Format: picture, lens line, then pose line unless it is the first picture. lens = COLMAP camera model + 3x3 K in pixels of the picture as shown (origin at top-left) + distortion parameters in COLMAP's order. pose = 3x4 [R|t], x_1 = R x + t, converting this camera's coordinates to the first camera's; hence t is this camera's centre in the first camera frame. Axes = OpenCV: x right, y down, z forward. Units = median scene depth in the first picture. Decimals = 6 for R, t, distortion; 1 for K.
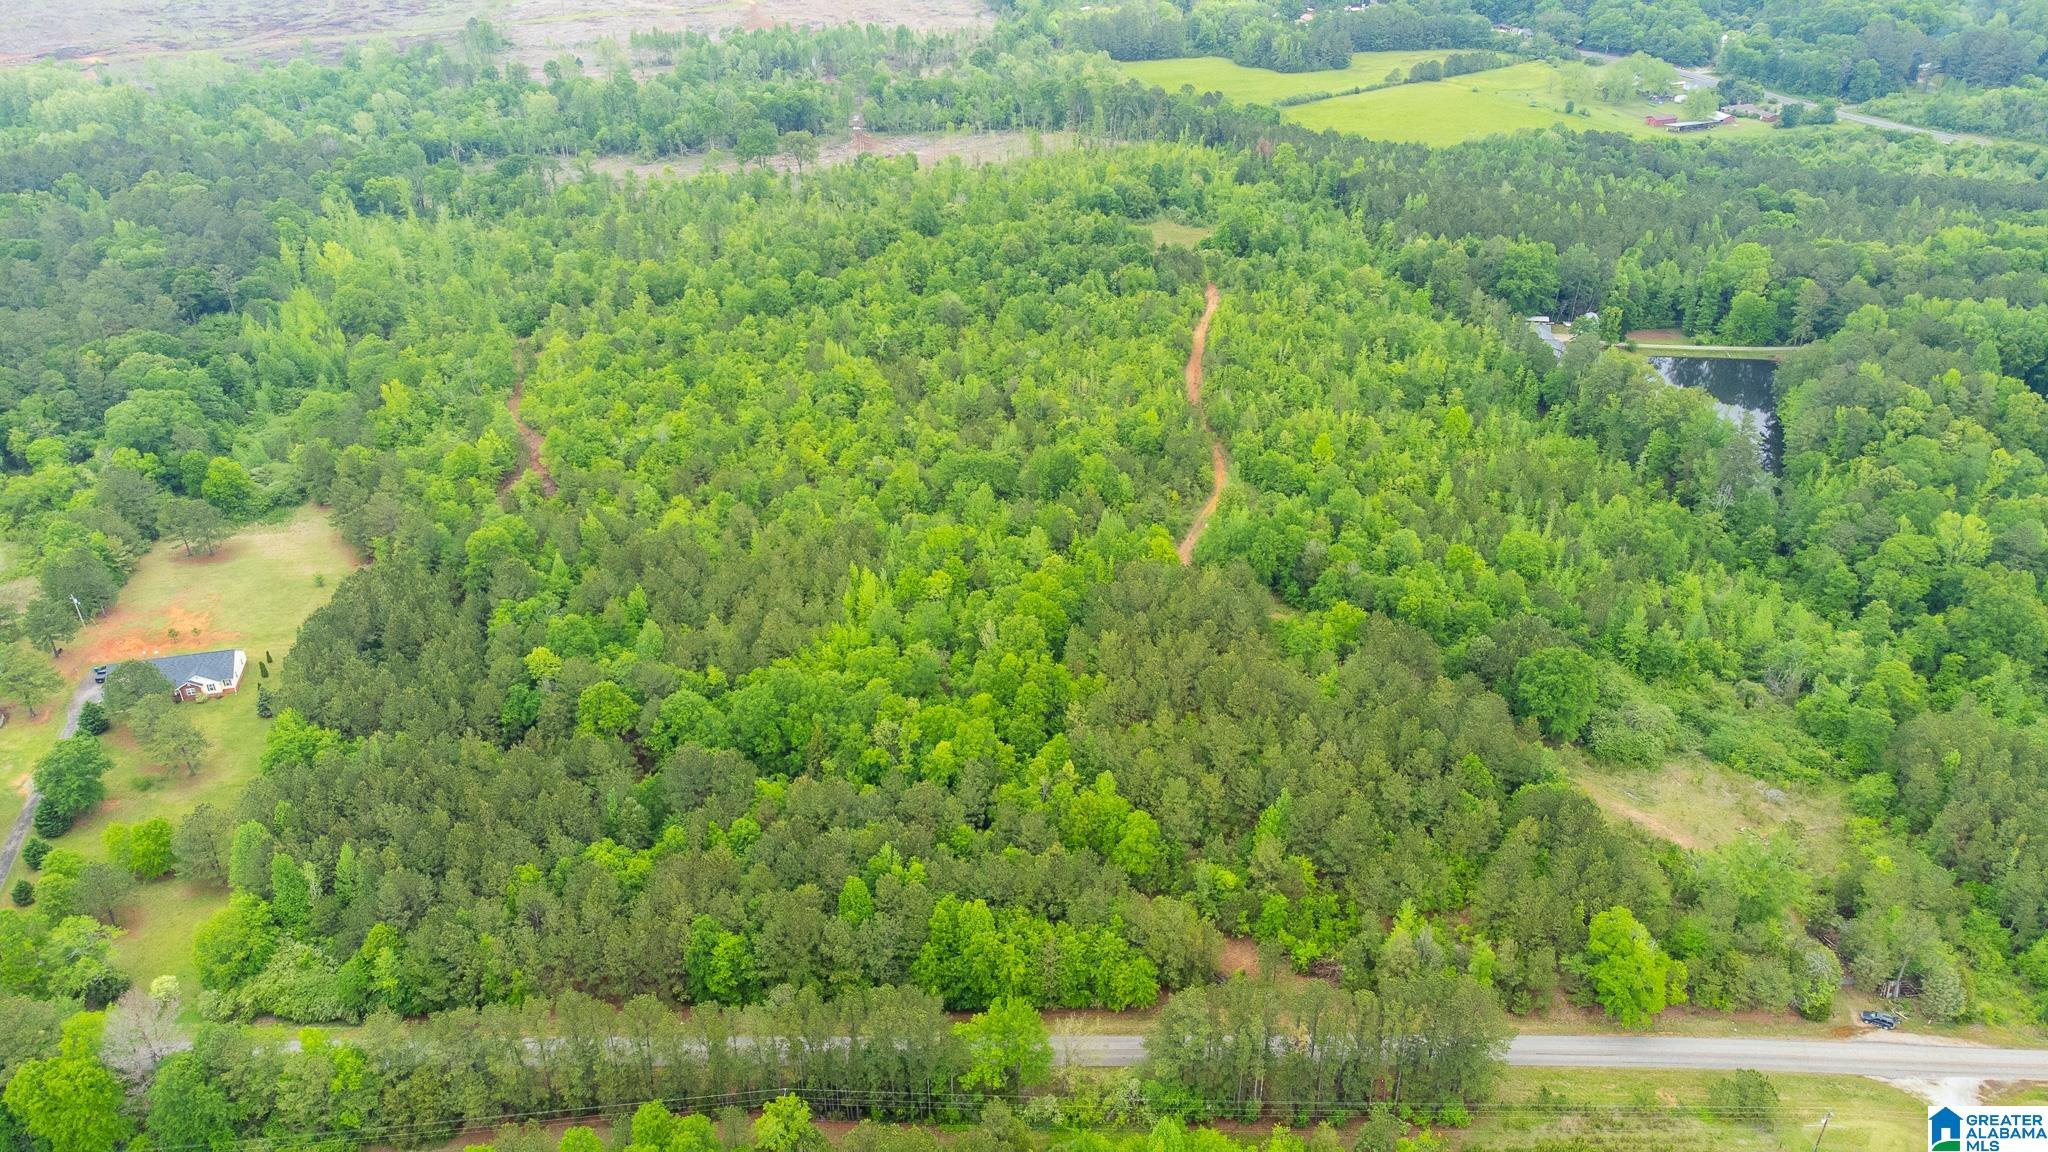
lens RADIAL K [[1493.7, 0, 1024.5], [0, 1493.7, 574.0], [0, 0, 1]] dist [0.026417, 0.027596]
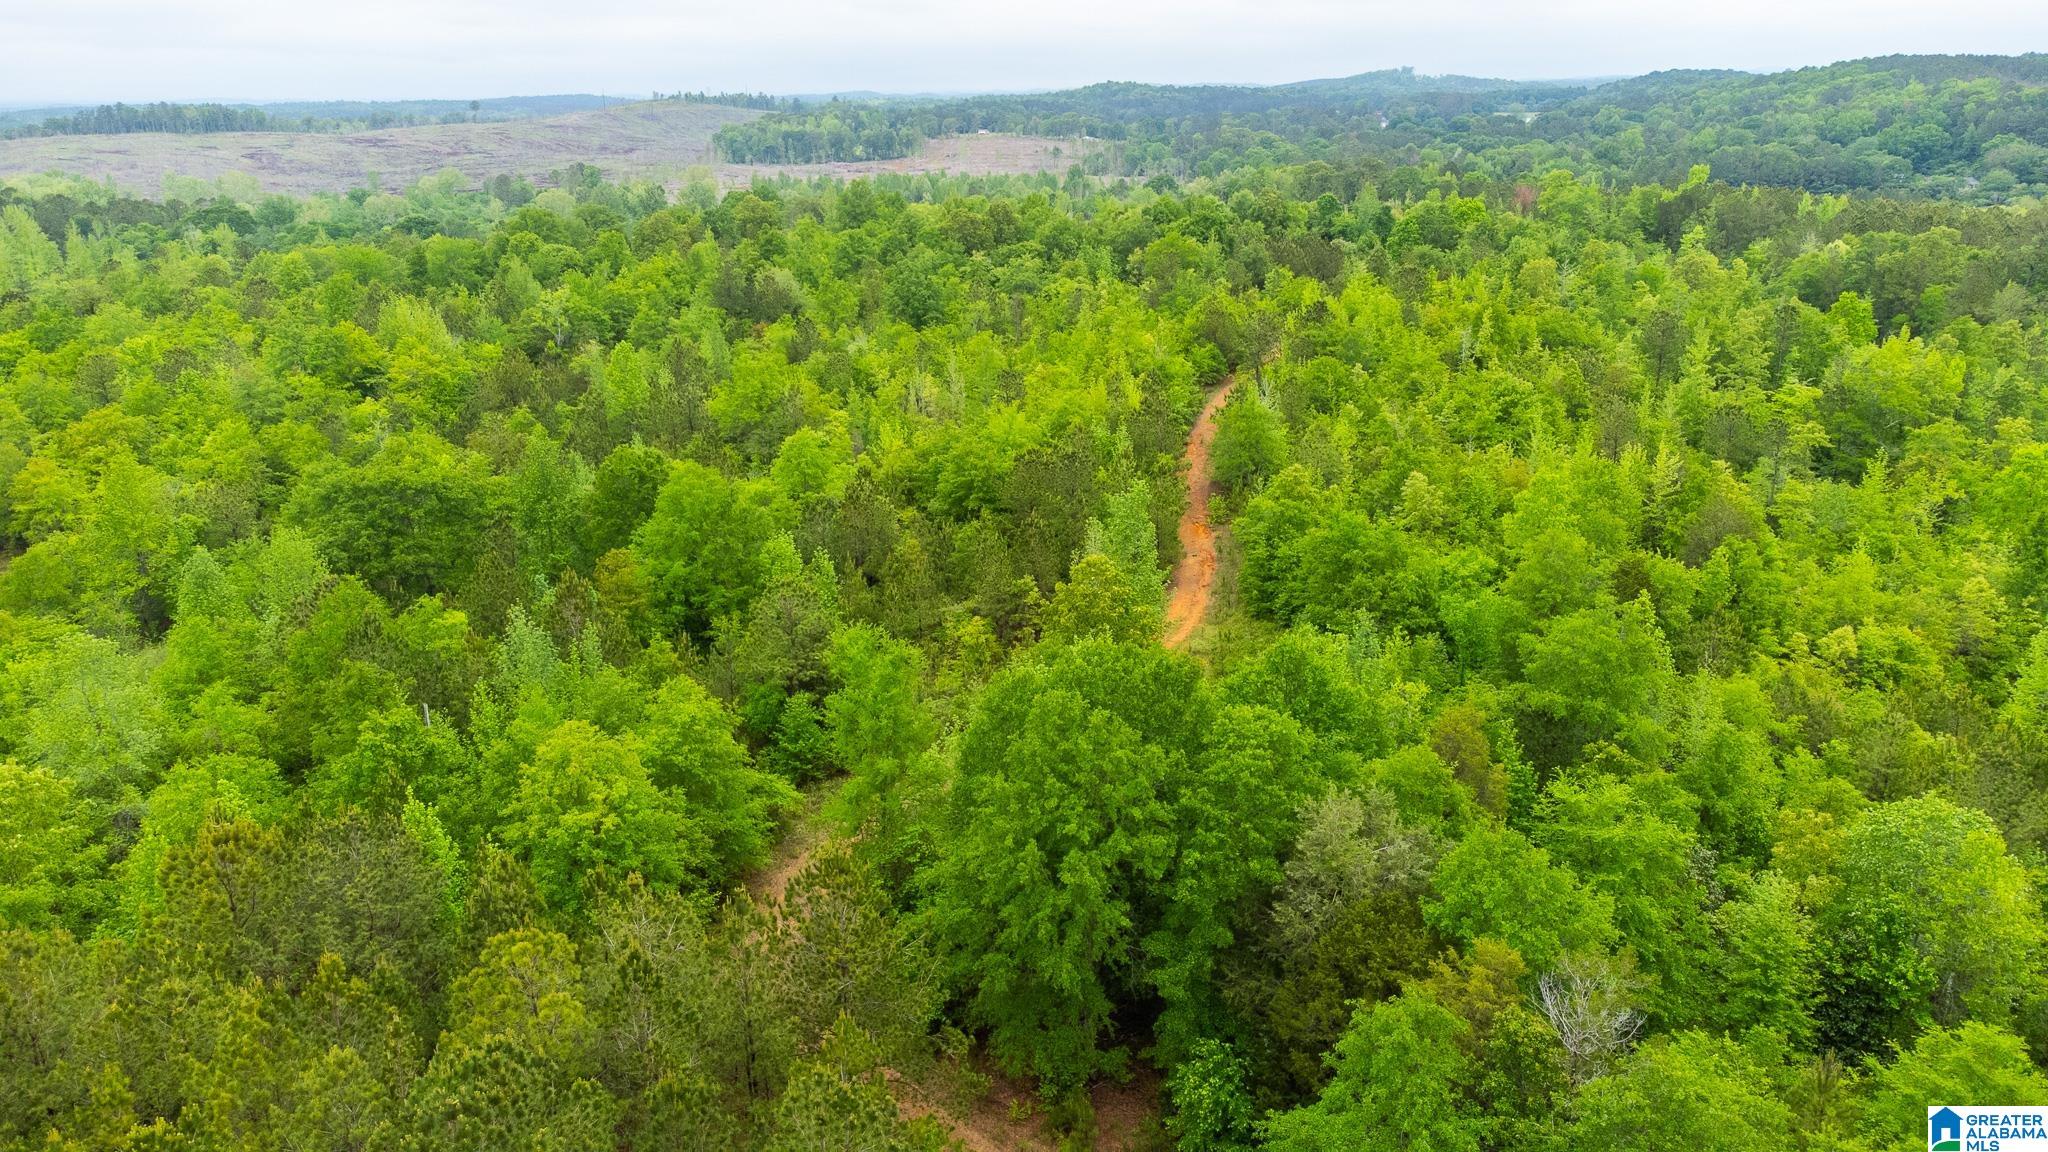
lens RADIAL K [[1493.7, 0, 1023.7], [0, 1493.7, 581.1], [0, 0, 1]] dist [0.026417, 0.027596]
pose [[0.976726, 0.060181, -0.205874, 0.182684], [-0.099715, 0.977206, -0.187419, -0.010683], [0.189902, 0.203586, 0.960463, 0.793152]]
